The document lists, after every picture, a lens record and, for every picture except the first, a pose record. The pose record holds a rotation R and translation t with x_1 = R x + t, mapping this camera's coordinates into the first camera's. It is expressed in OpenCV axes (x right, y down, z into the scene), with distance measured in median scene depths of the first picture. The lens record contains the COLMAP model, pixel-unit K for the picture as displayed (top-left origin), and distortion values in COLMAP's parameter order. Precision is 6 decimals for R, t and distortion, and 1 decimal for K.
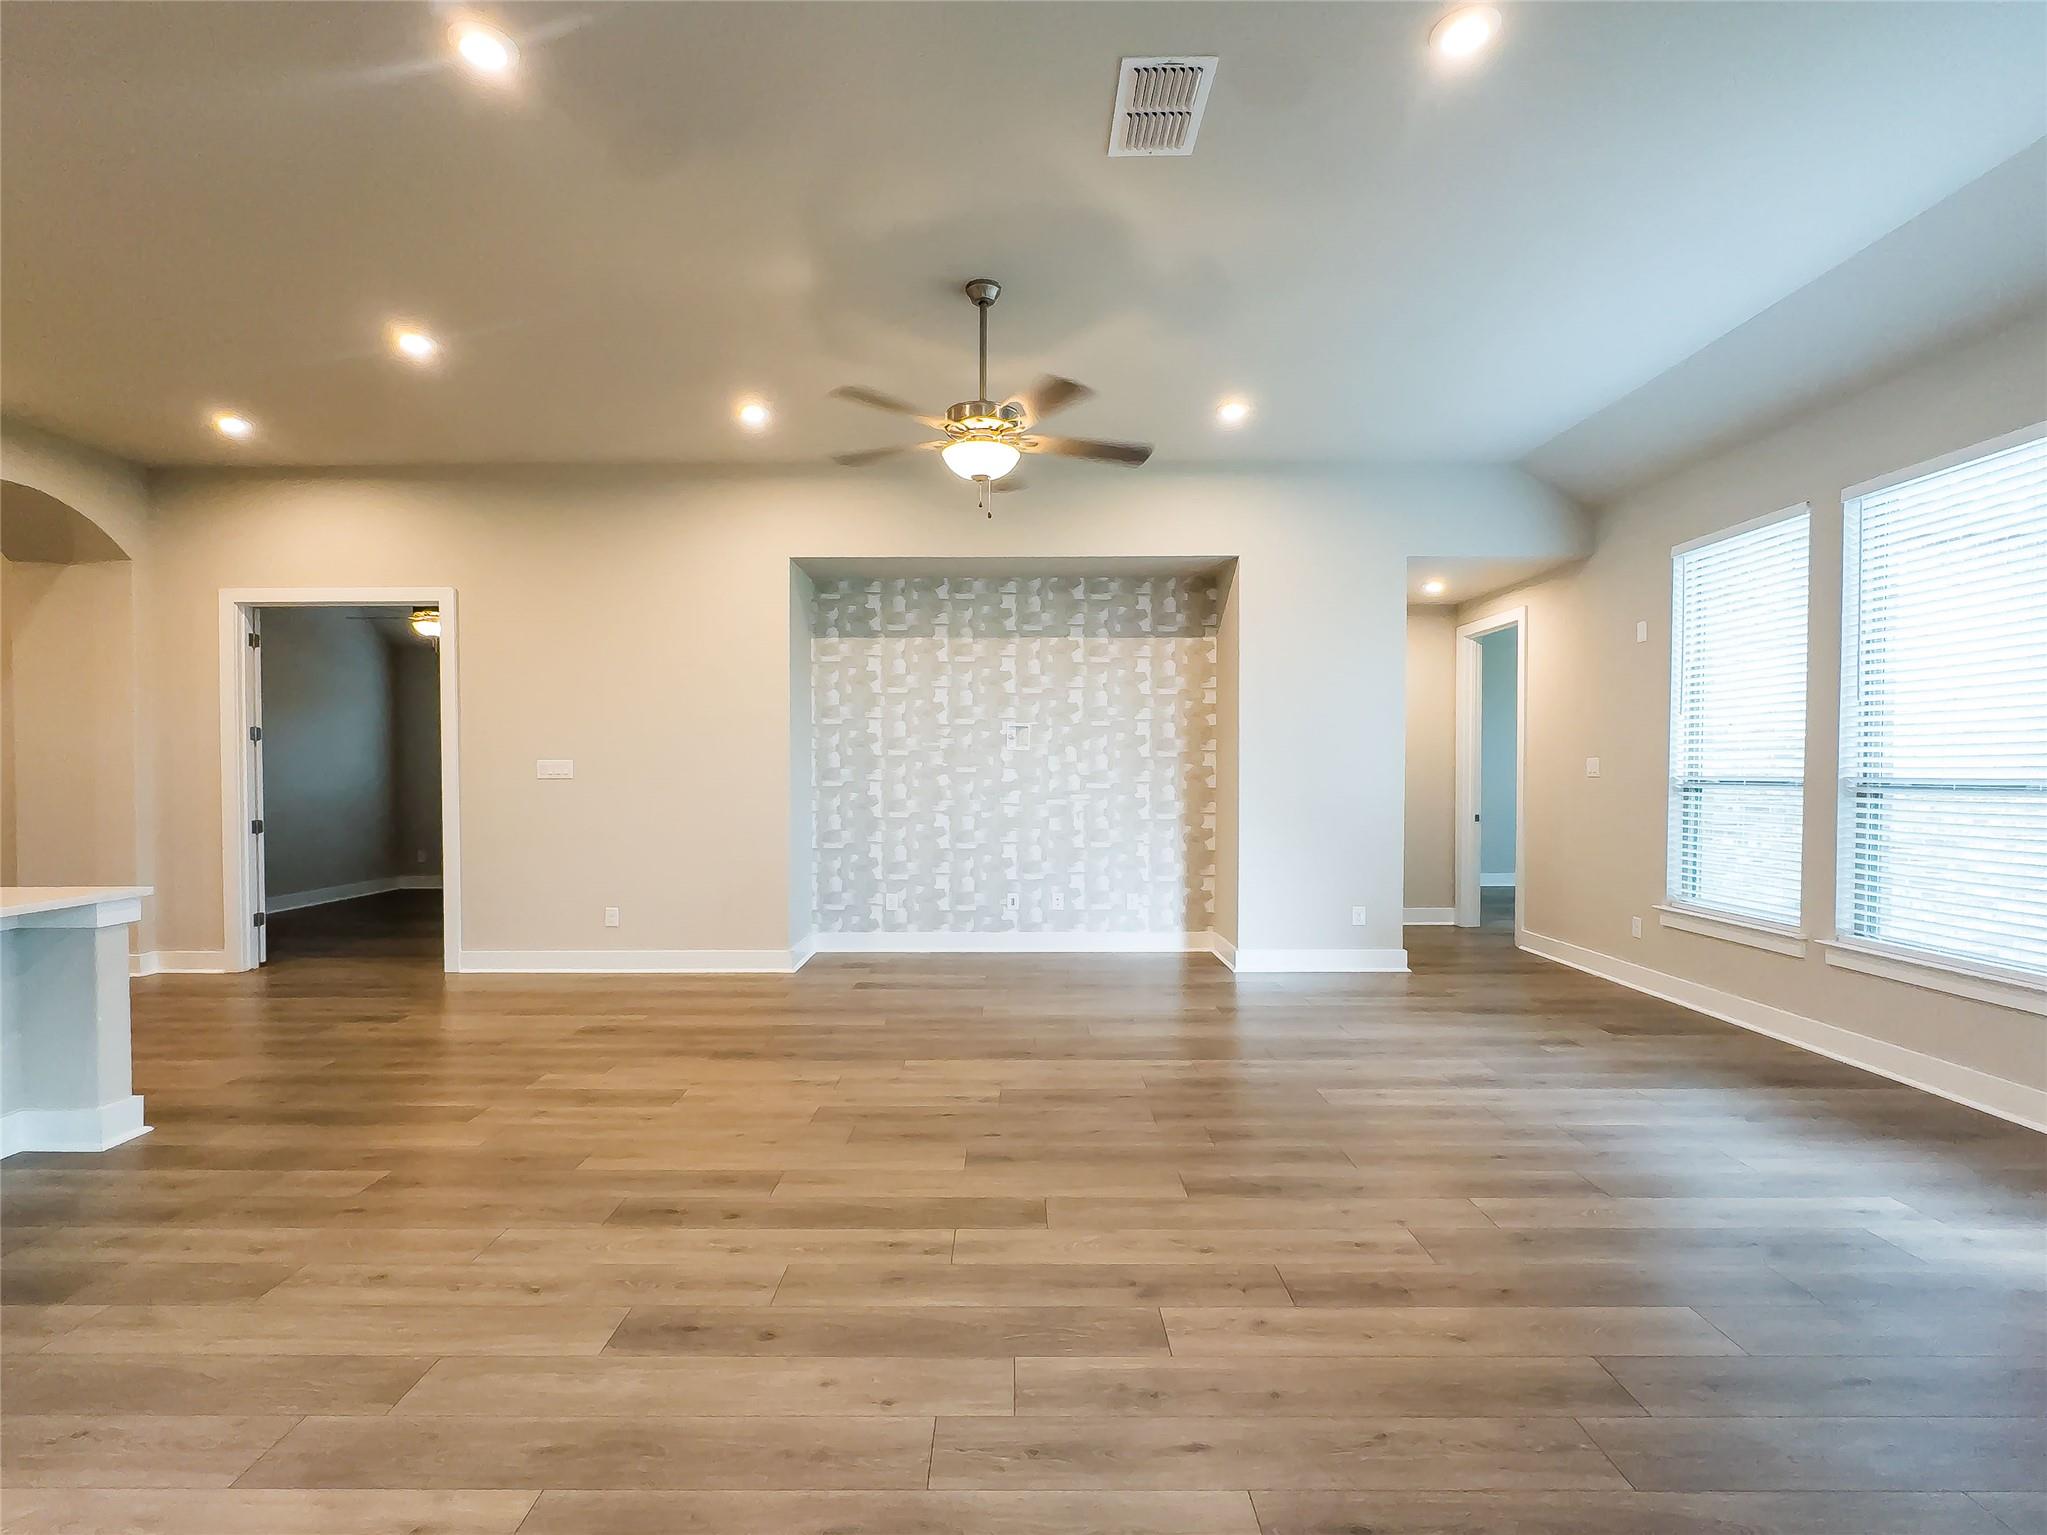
lens RADIAL K [[1125.6, 0, 939.8], [0, 1125.6, 797.4], [0, 0, 1]] dist [-0.001905, -0.000027]
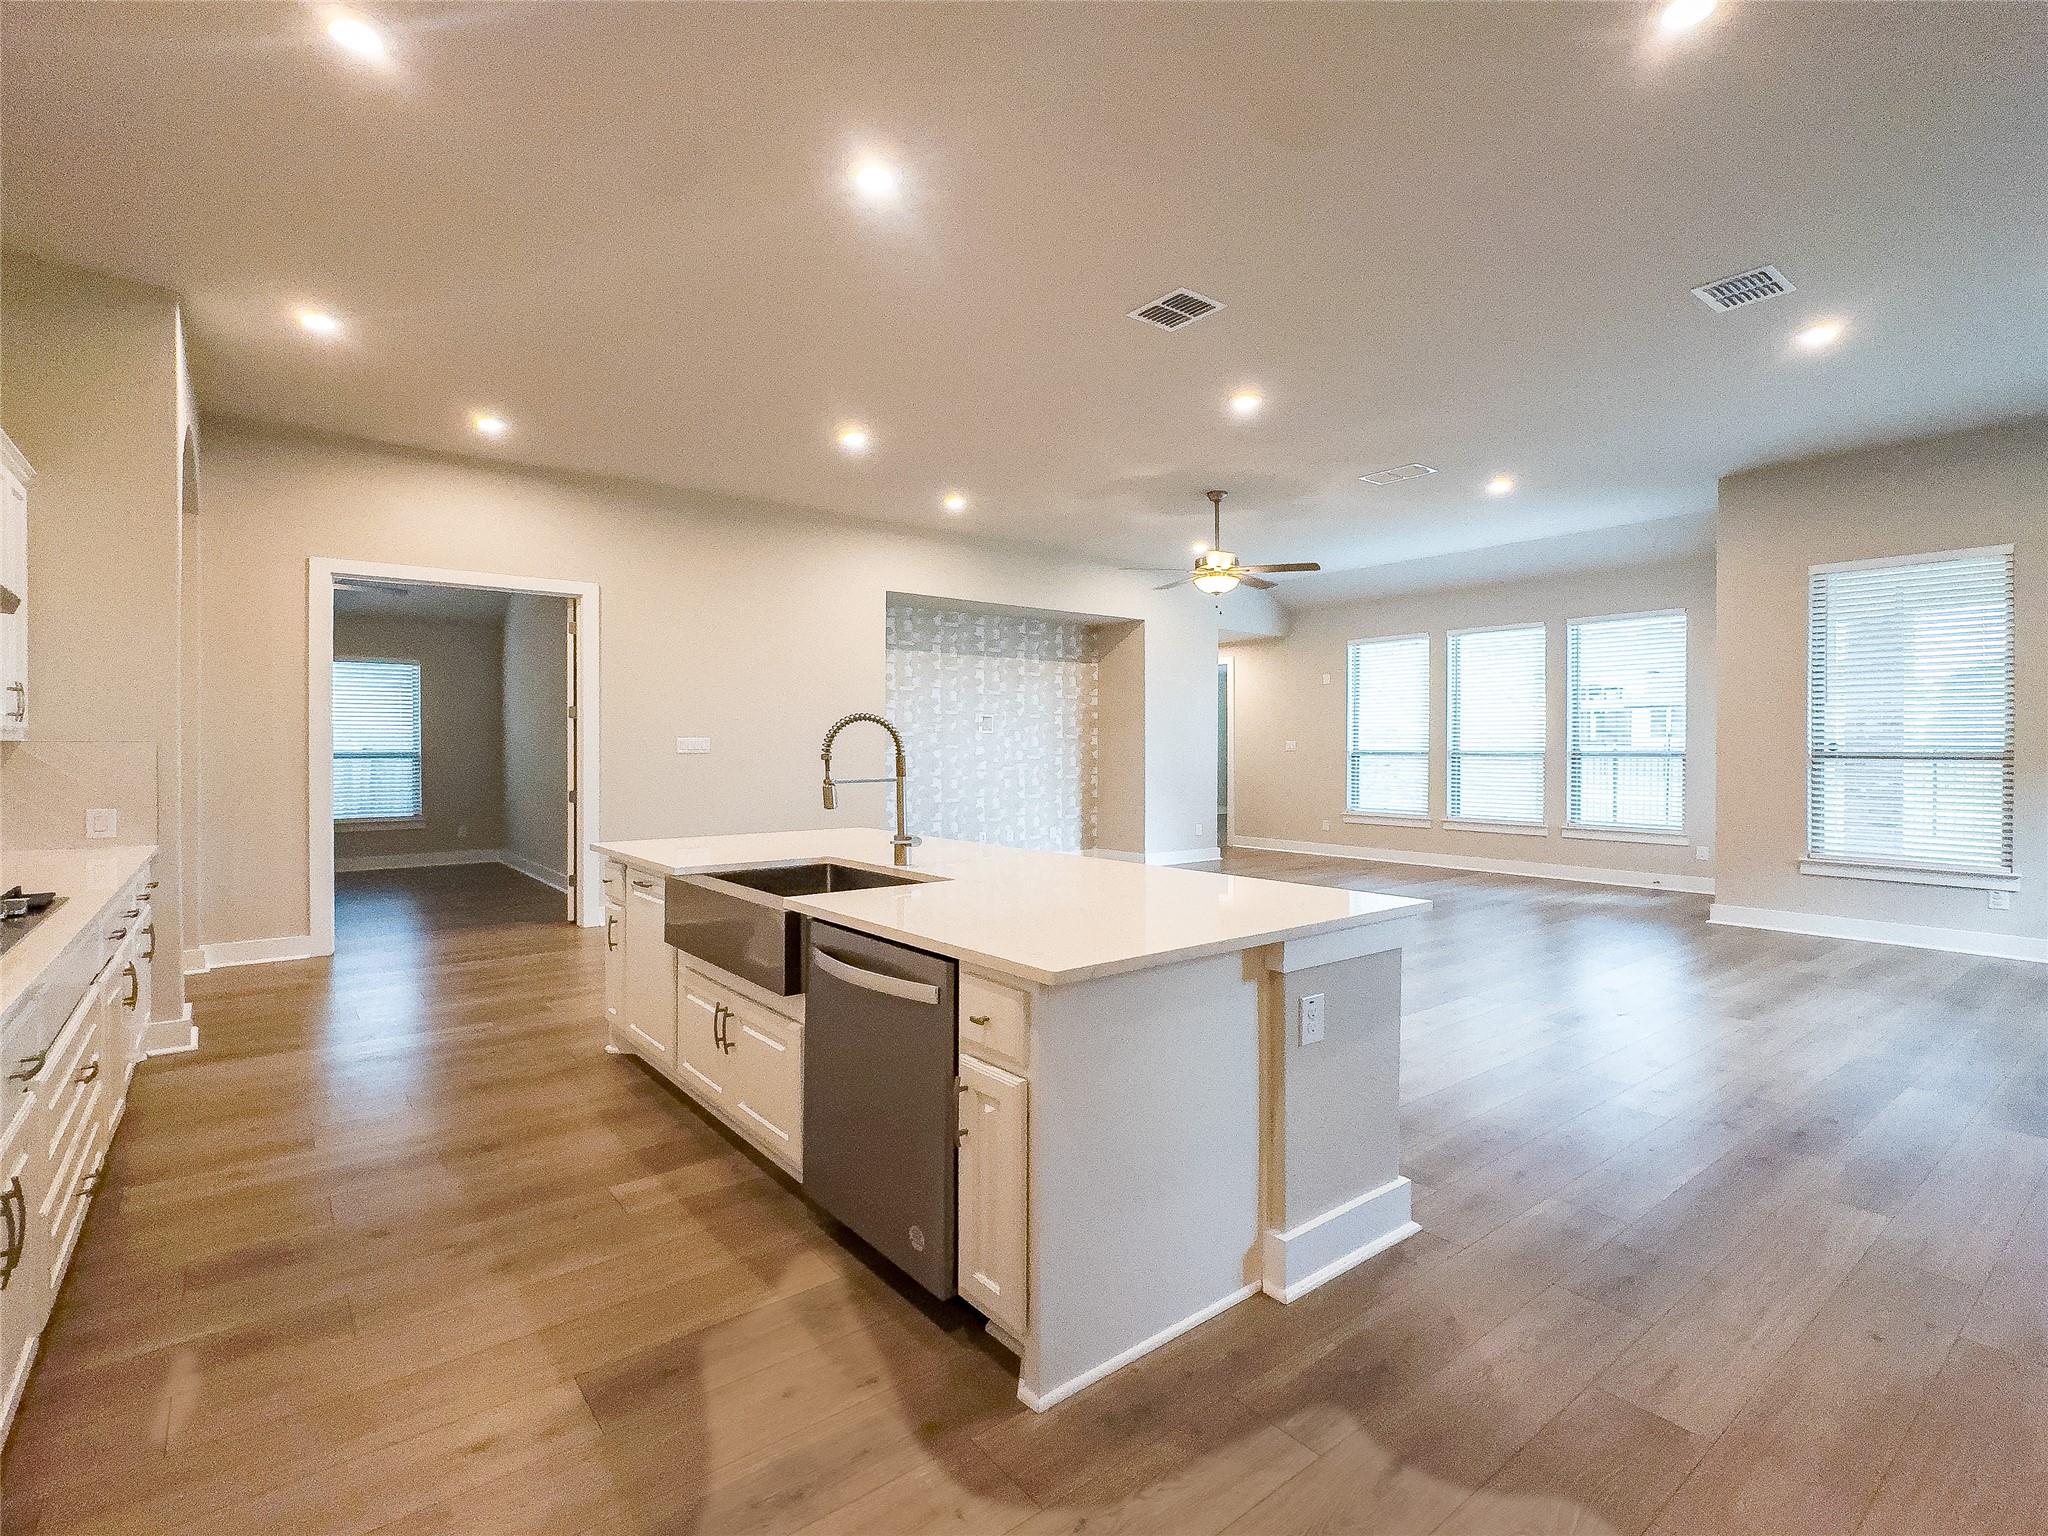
lens RADIAL K [[1045.7, 0, 1038.0], [0, 1045.7, 756.6], [0, 0, 1]] dist [-0.001569, -0.001221]
pose [[0.783780, -0.004100, 0.621025, -0.718852], [0.013847, 0.999845, -0.010876, 0.004124], [-0.620884, 0.017124, 0.783715, -0.101597]]
